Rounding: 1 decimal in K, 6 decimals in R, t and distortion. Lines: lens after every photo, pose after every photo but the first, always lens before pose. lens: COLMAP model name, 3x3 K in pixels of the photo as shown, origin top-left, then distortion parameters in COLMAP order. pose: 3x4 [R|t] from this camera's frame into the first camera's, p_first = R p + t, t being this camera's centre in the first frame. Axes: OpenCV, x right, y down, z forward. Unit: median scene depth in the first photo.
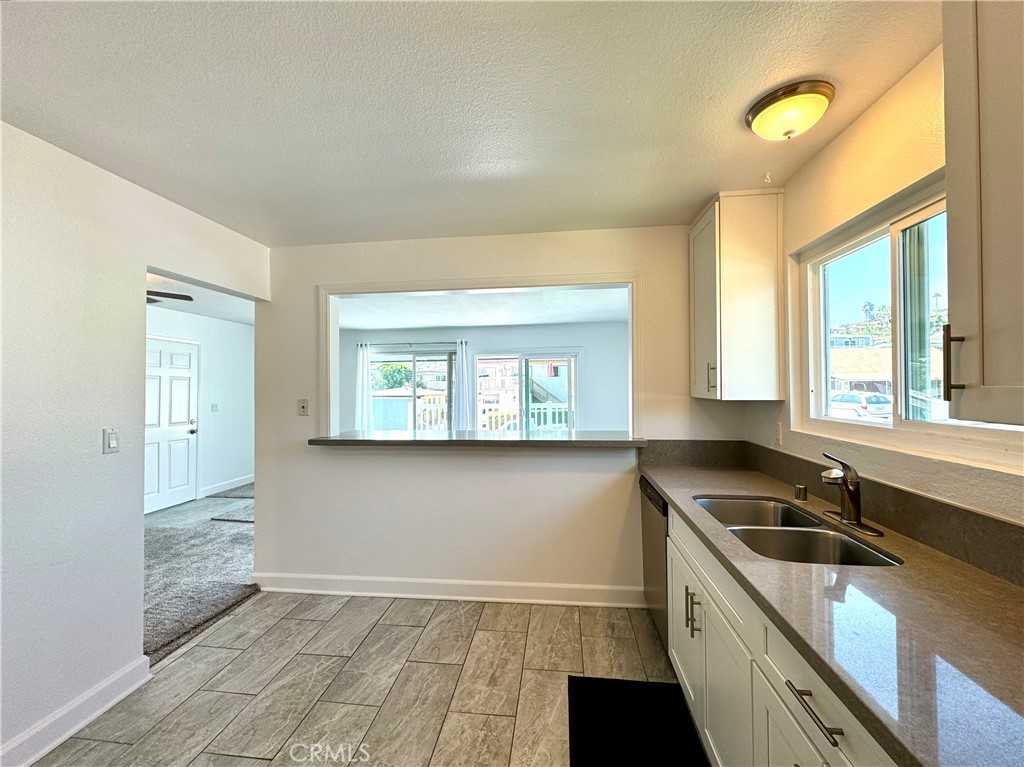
lens RADIAL K [[416.9, 0, 508.9], [0, 416.9, 383.6], [0, 0, 1]] dist [0.000385, 0.000225]
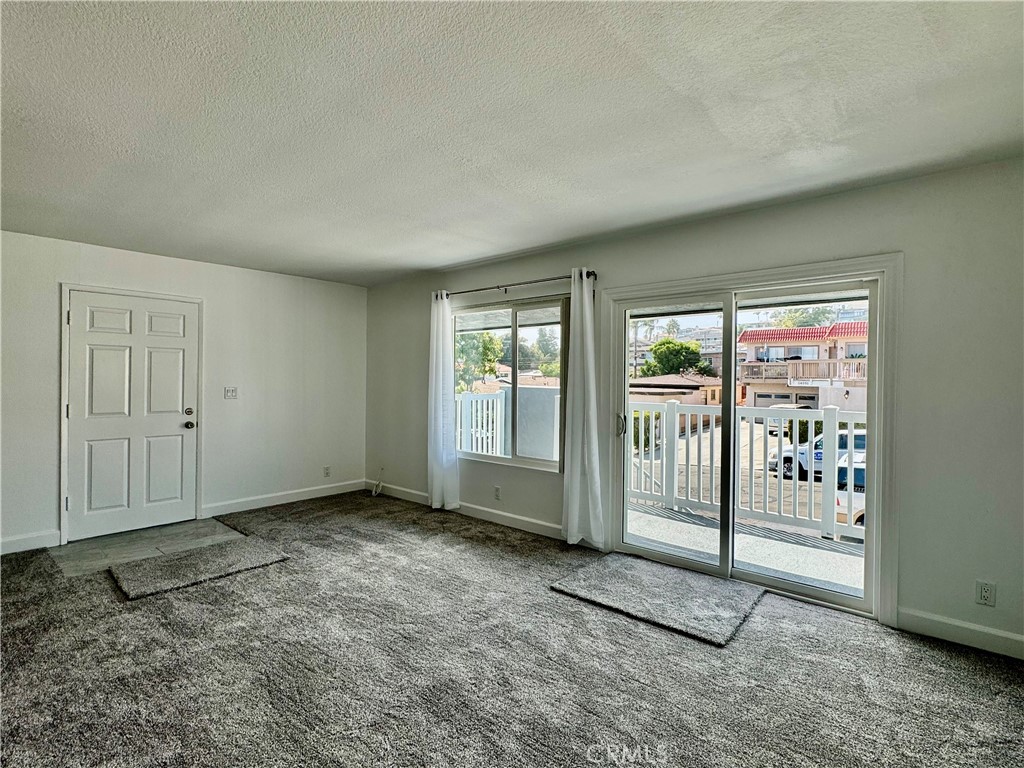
lens RADIAL K [[517.7, 0, 508.7], [0, 517.7, 378.3], [0, 0, 1]] dist [0.004462, 0.000738]
pose [[0.823776, 0.020038, -0.566561, 0.156701], [-0.010582, 0.999745, 0.019973, 0.009102], [0.566817, -0.010457, 0.823777, 0.464226]]
